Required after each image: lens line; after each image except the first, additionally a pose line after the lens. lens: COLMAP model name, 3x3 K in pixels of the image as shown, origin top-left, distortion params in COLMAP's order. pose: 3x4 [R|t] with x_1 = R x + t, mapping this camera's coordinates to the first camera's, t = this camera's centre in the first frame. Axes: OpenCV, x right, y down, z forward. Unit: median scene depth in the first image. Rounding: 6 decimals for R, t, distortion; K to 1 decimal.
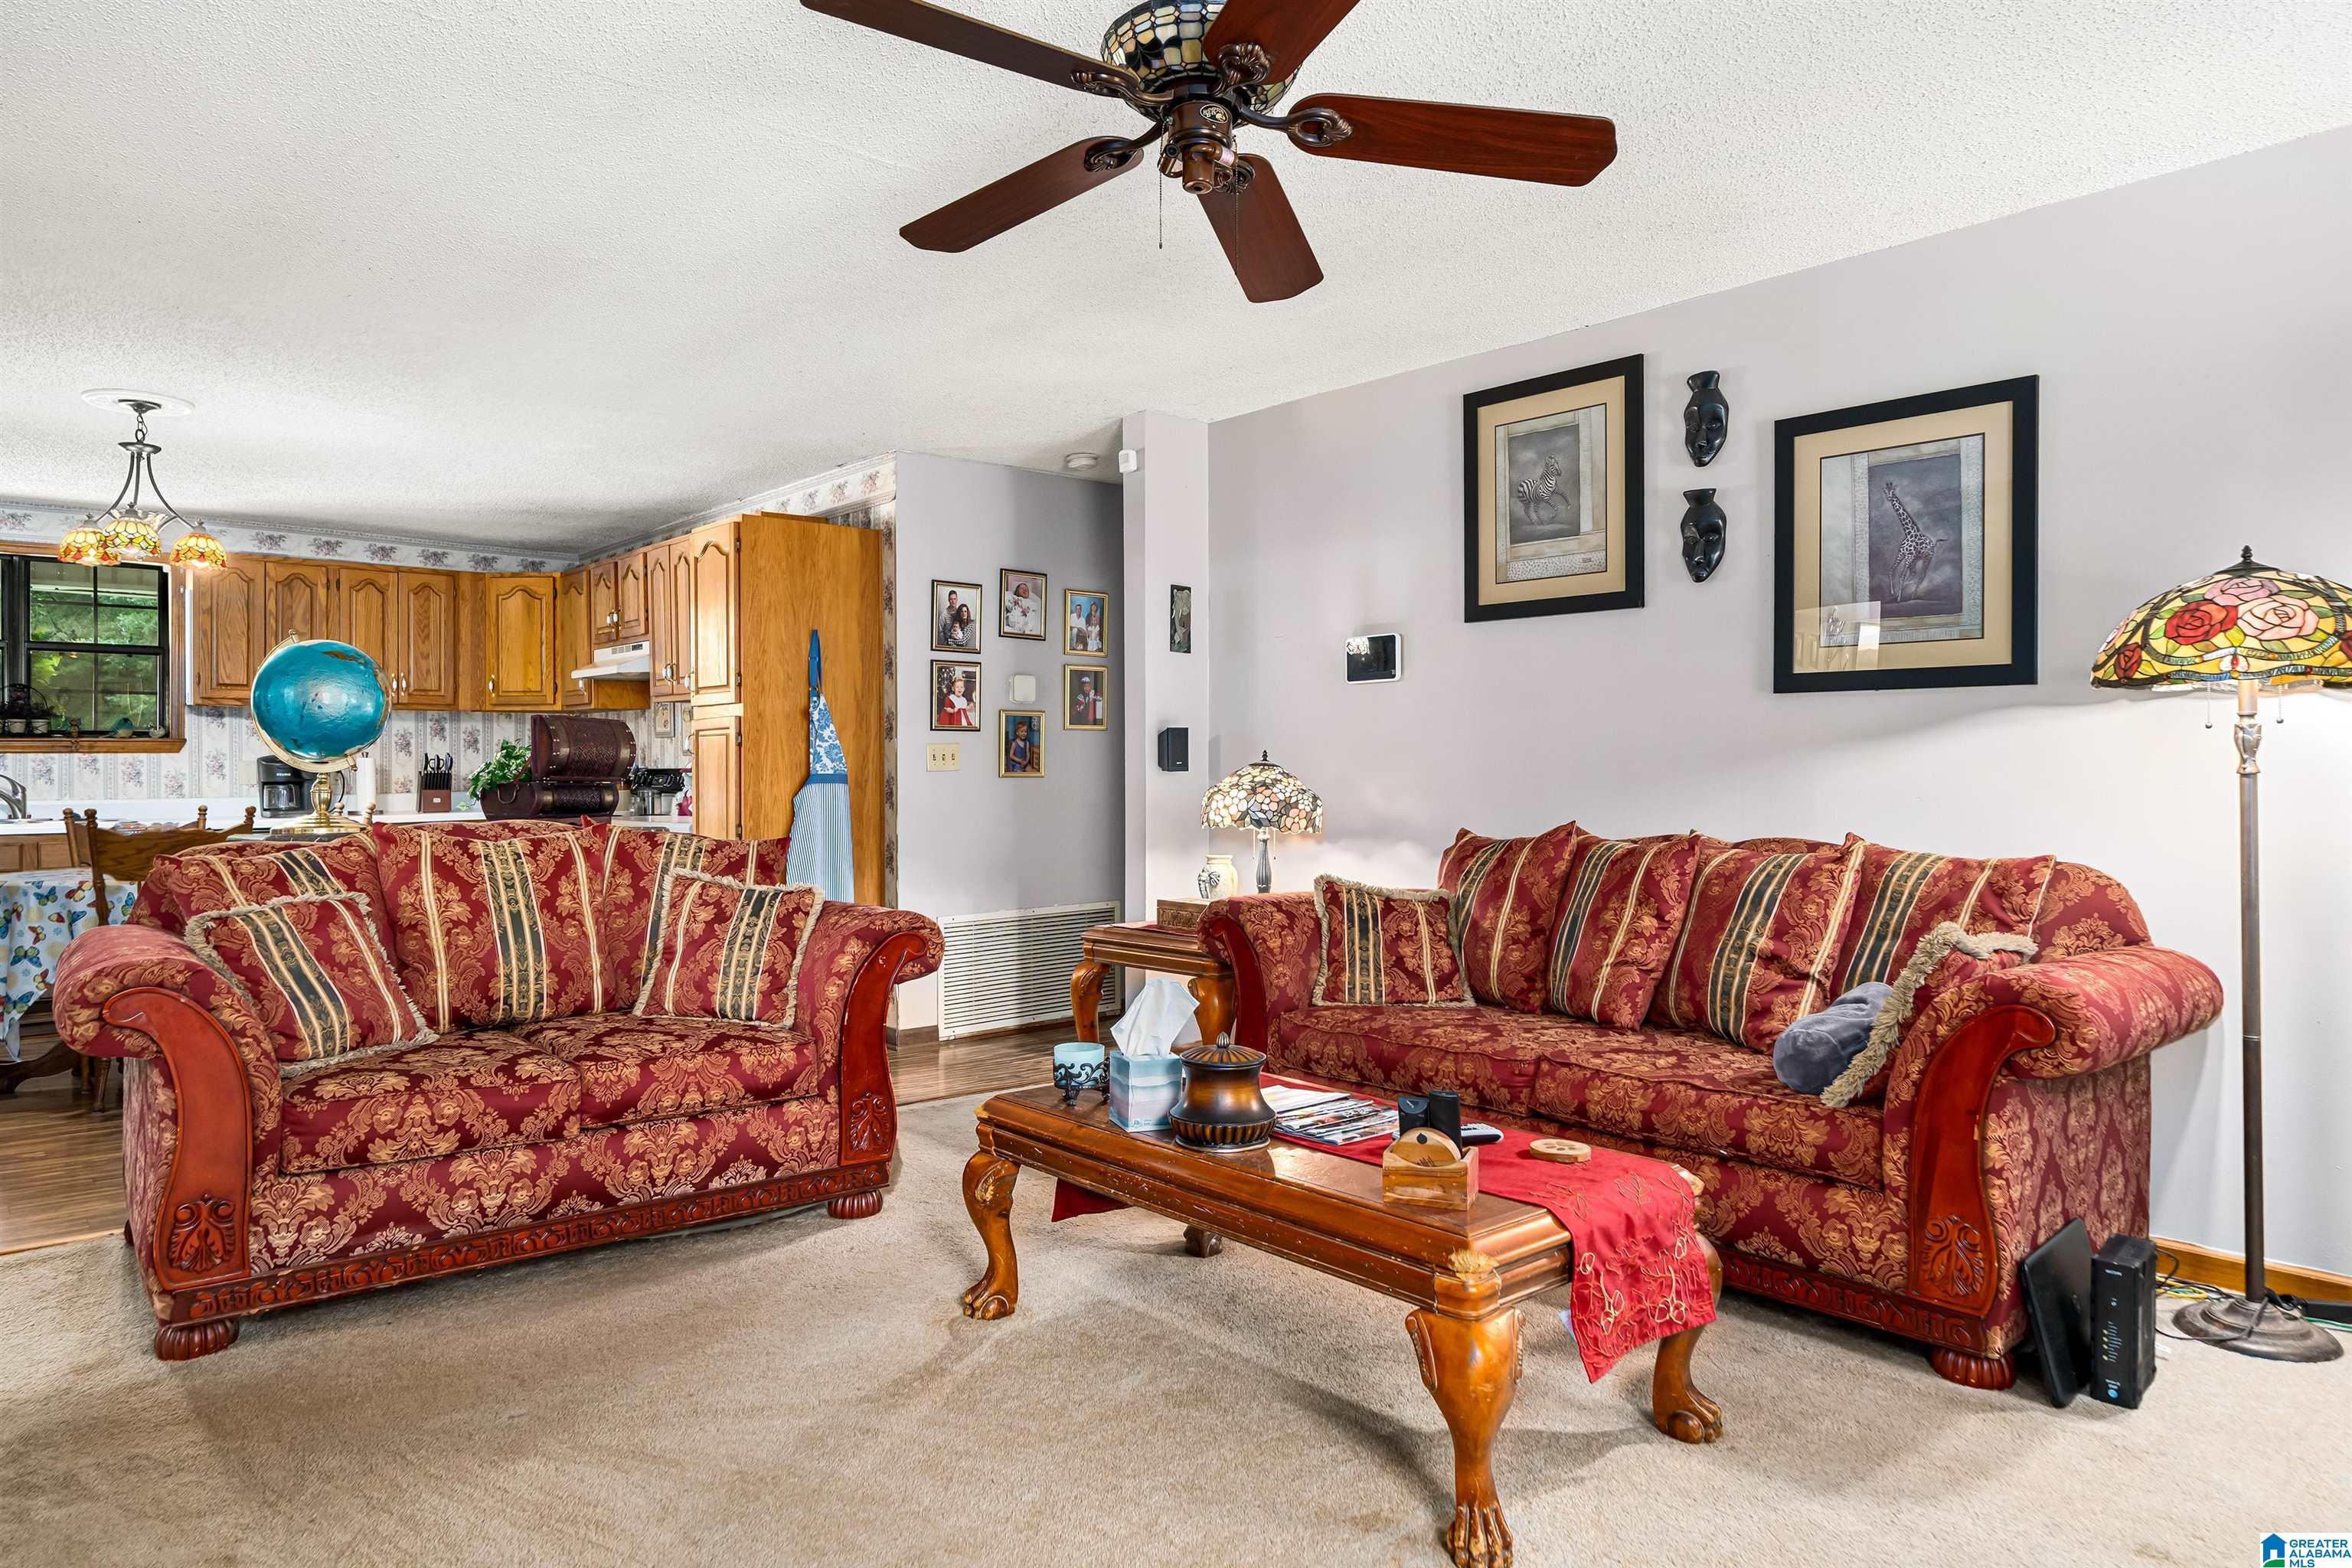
lens RADIAL K [[1477.2, 0, 1183.5], [0, 1477.2, 764.1], [0, 0, 1]] dist [0.006719, -0.000902]
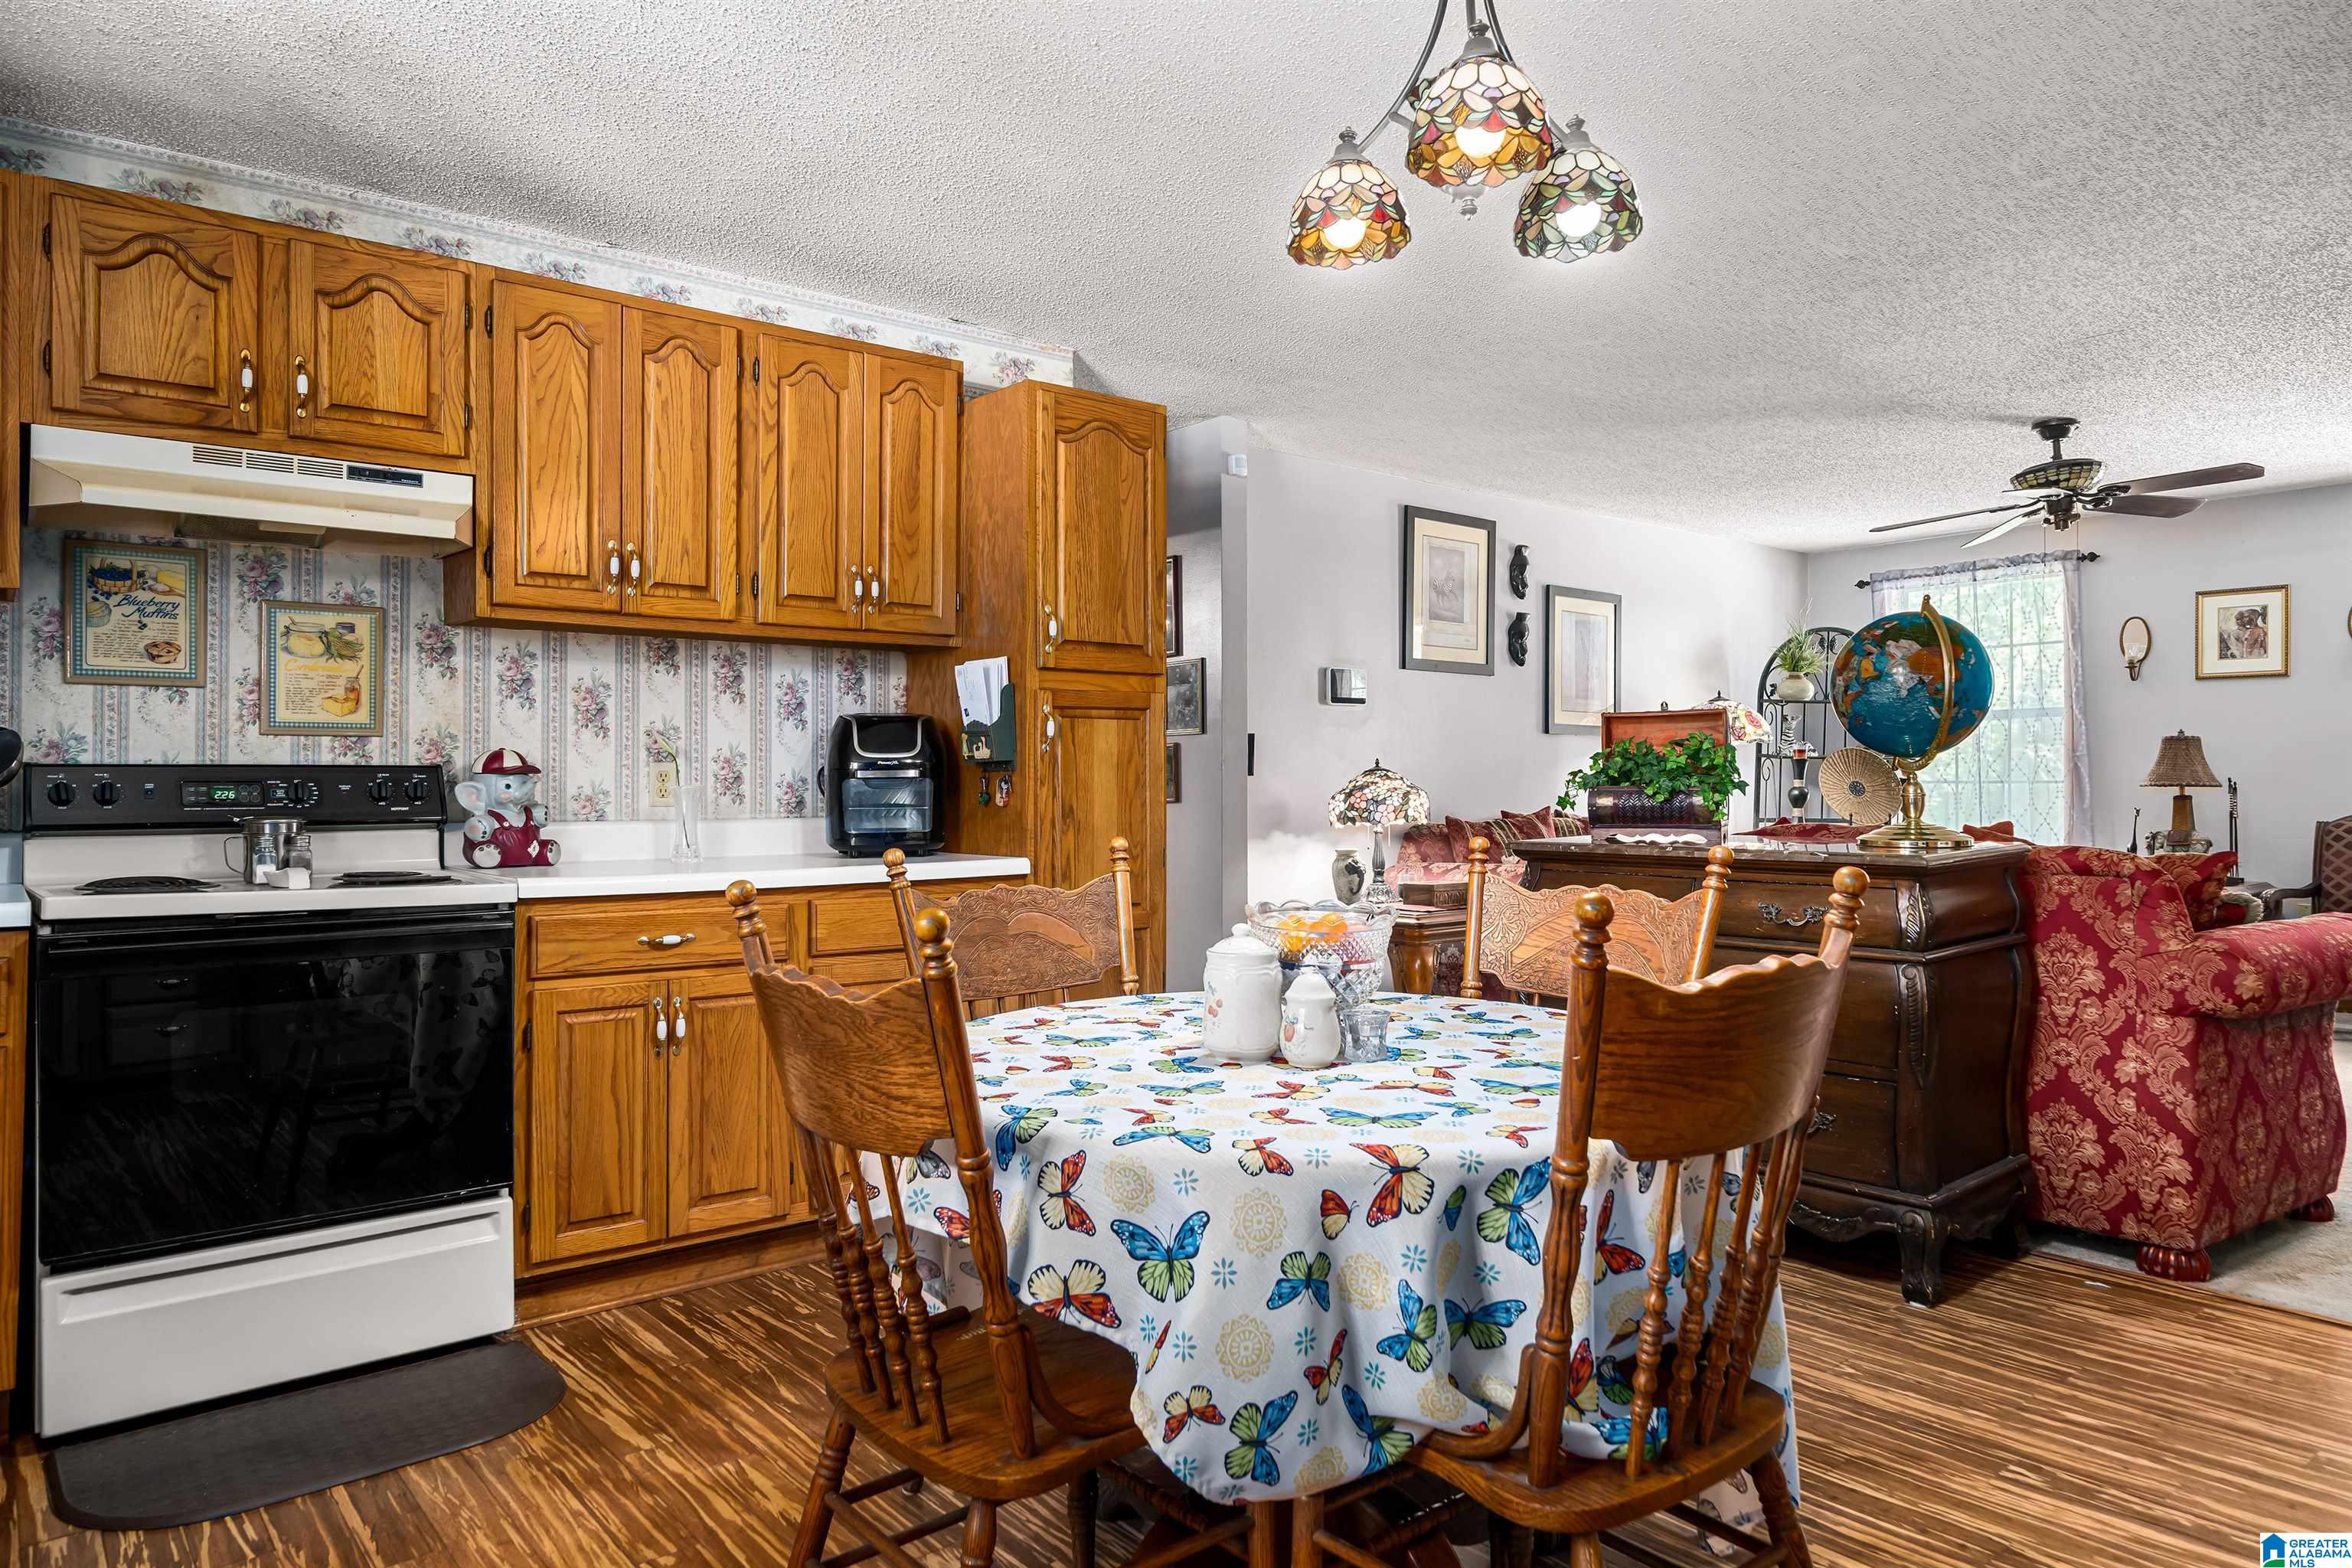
lens RADIAL K [[1477.2, 0, 1184.4], [0, 1477.2, 783.7], [0, 0, 1]] dist [0.006719, -0.000902]
pose [[0.023286, 0.002734, 0.999725, -1.383264], [0.004154, 0.999987, -0.002831, 0.014869], [-0.999720, 0.004218, 0.023274, 1.370568]]
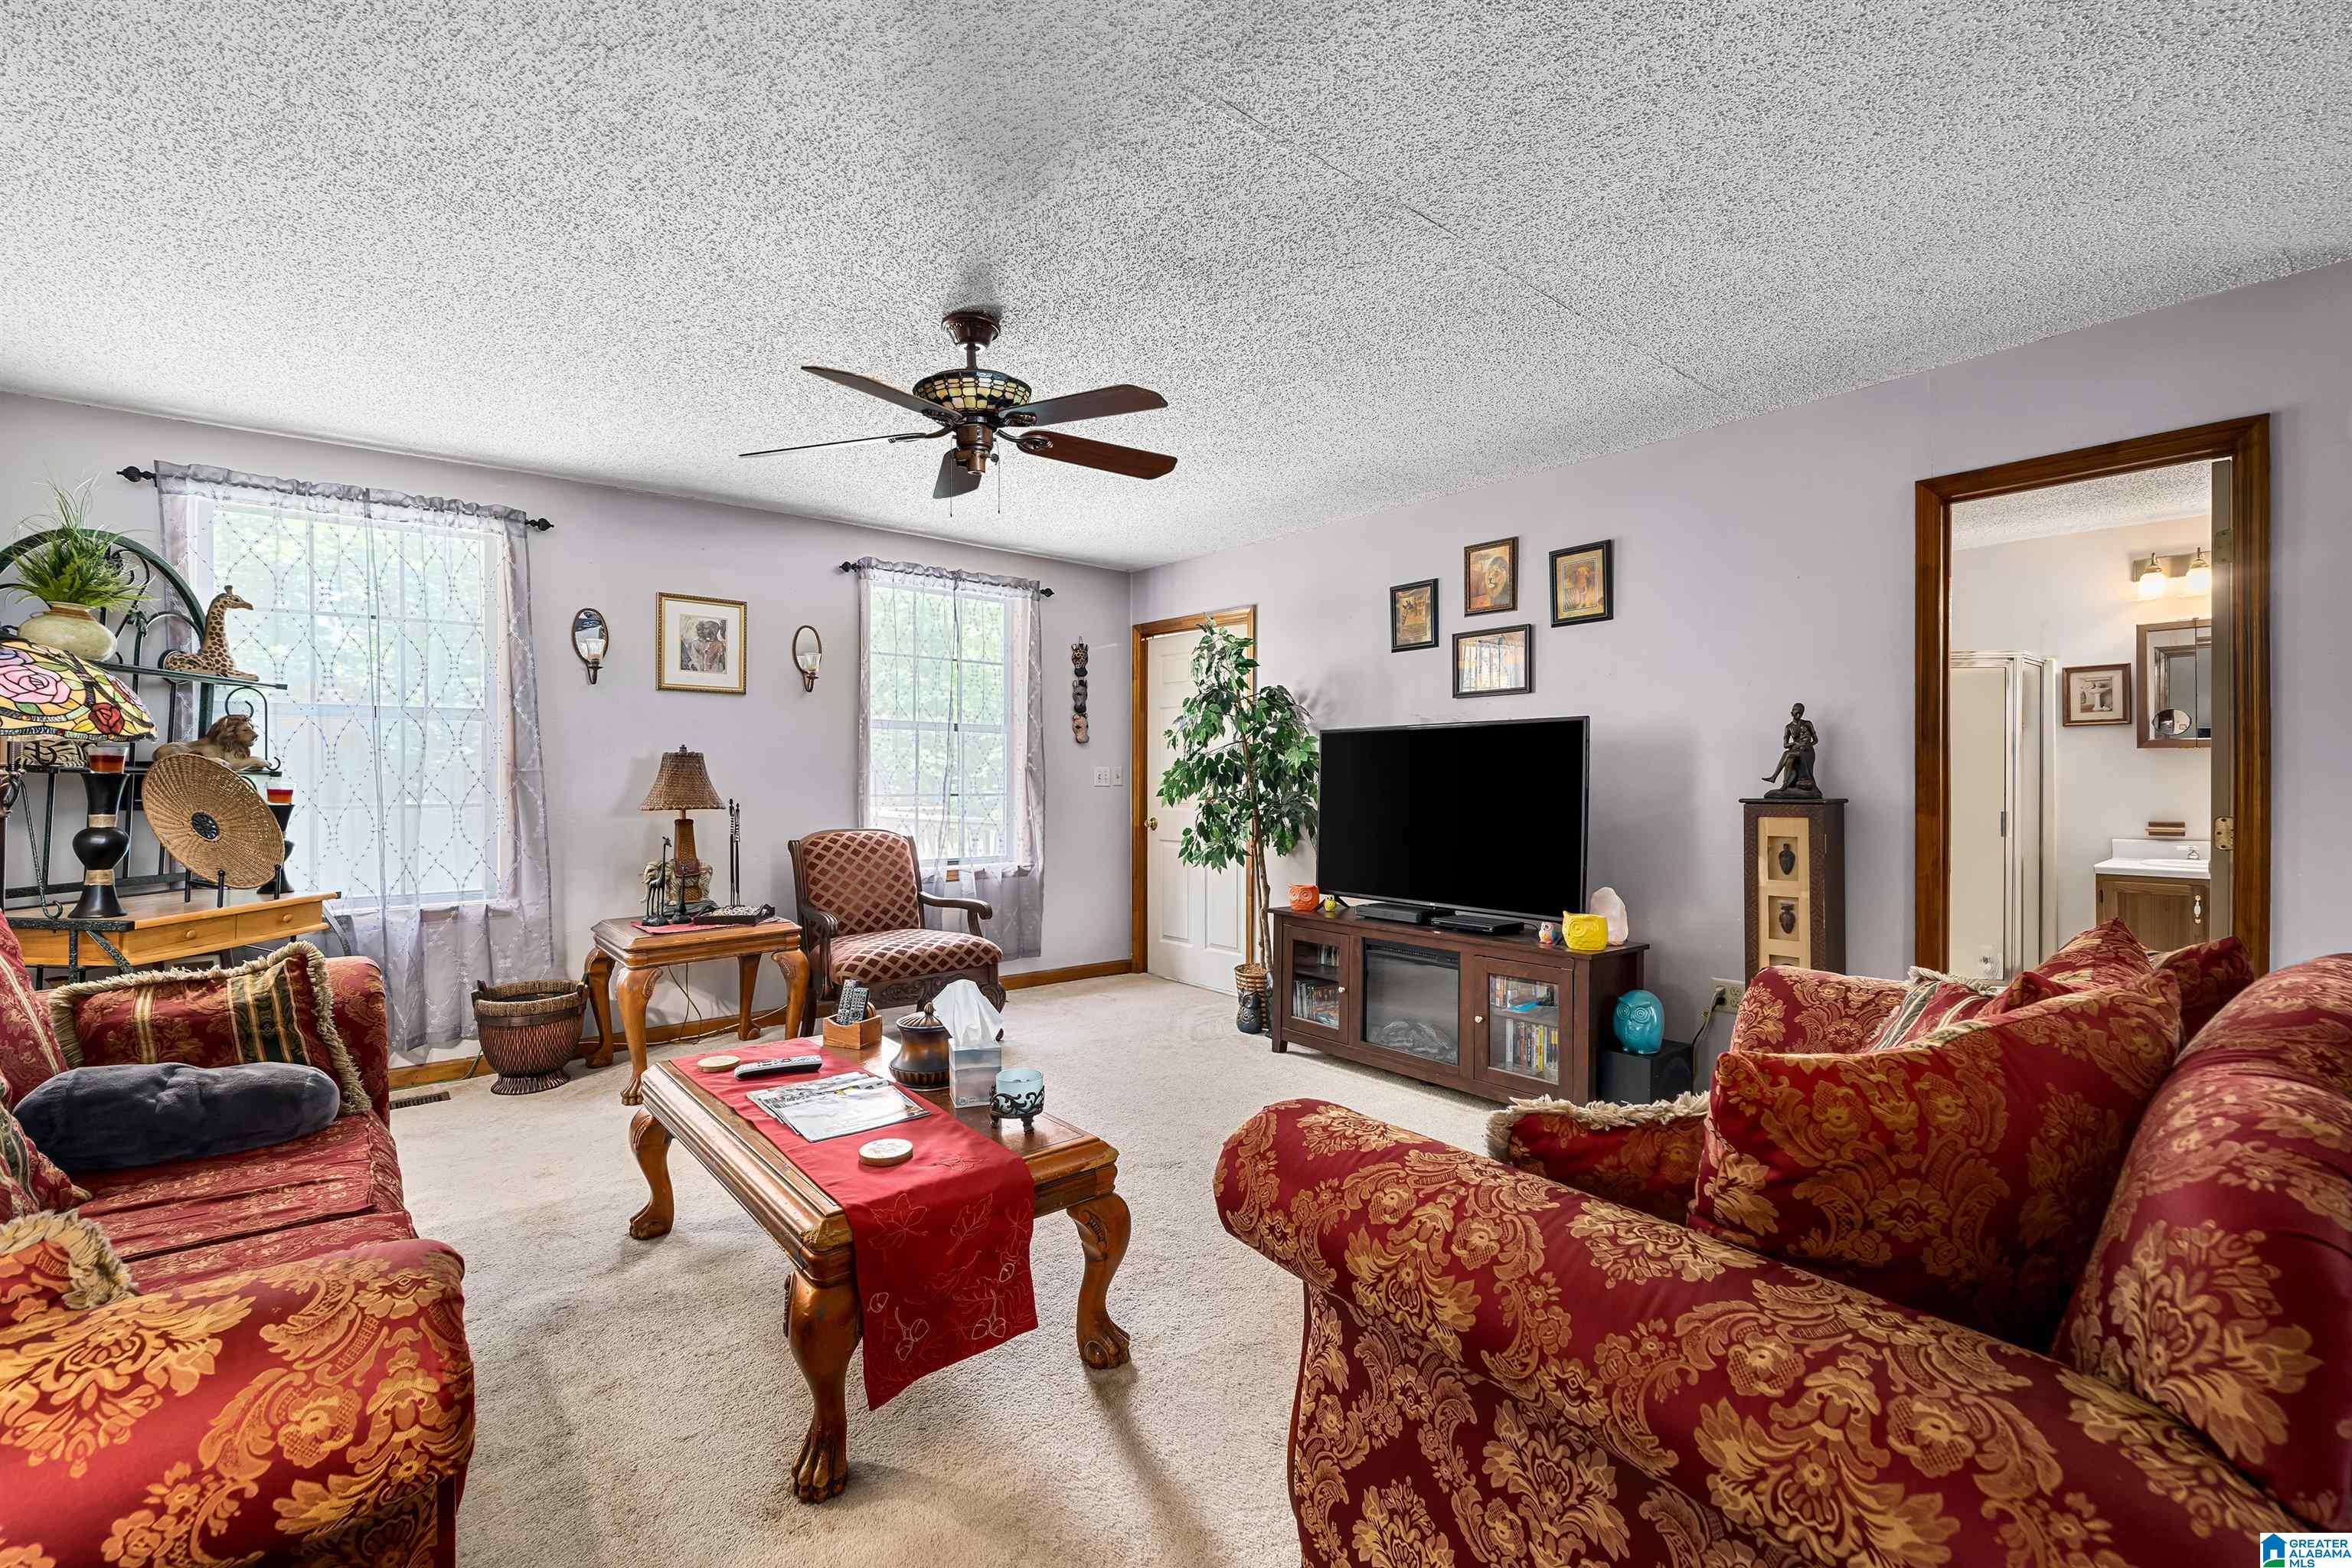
lens RADIAL K [[997.6, 0, 1161.7], [0, 997.6, 783.6], [0, 0, 1]] dist [-0.004517, -0.000318]
pose [[-0.999616, 0.007763, 0.026613, -0.138601], [0.007957, 0.999943, 0.007184, -0.012121], [-0.026556, 0.007393, -0.999620, 1.260207]]
